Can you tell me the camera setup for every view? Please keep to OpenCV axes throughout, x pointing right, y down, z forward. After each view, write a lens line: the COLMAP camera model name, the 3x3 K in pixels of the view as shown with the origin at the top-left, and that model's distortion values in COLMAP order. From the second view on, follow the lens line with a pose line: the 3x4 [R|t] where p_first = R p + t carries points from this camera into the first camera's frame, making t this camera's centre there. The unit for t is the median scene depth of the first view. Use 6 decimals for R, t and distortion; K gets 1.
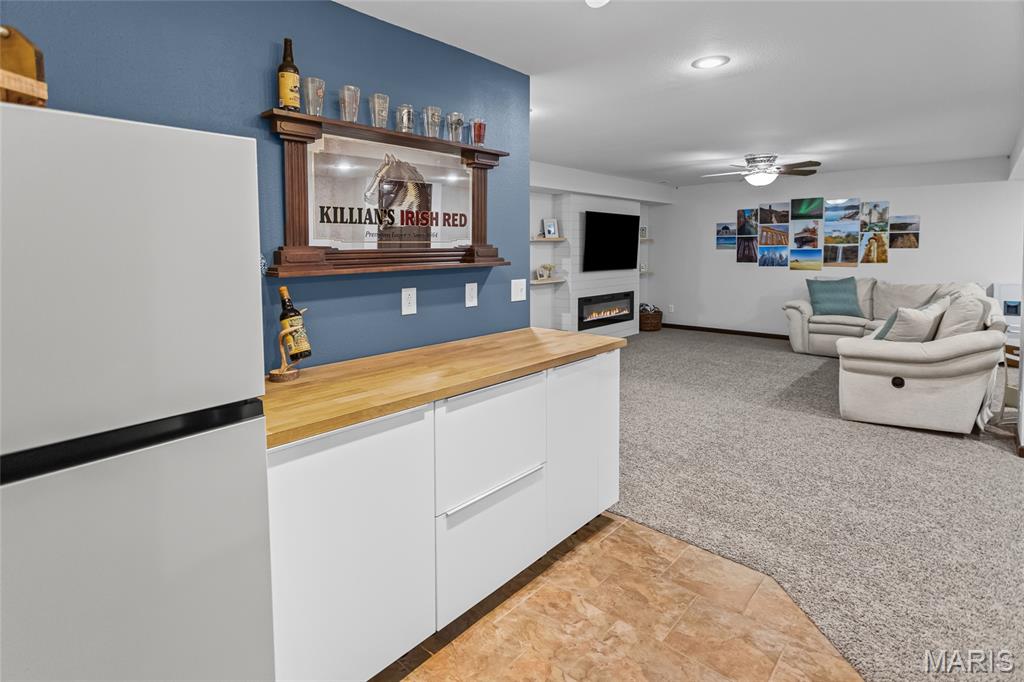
lens RADIAL K [[511.7, 0, 507.8], [0, 511.7, 287.5], [0, 0, 1]] dist [0.000028, -0.000076]
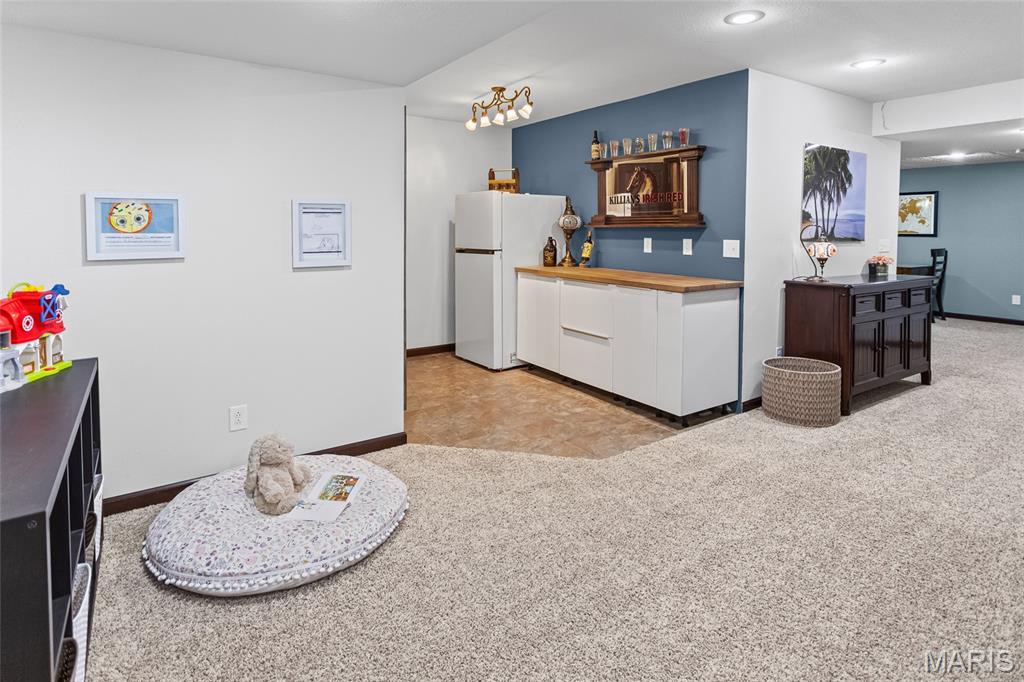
lens RADIAL K [[538.4, 0, 508.1], [0, 538.4, 245.5], [0, 0, 1]] dist [0.001102, 0.000153]
pose [[-0.230470, 0.036944, -0.972378, 0.600547], [-0.081560, 0.995029, 0.057135, -0.013785], [0.969655, 0.092475, -0.226311, 0.332036]]
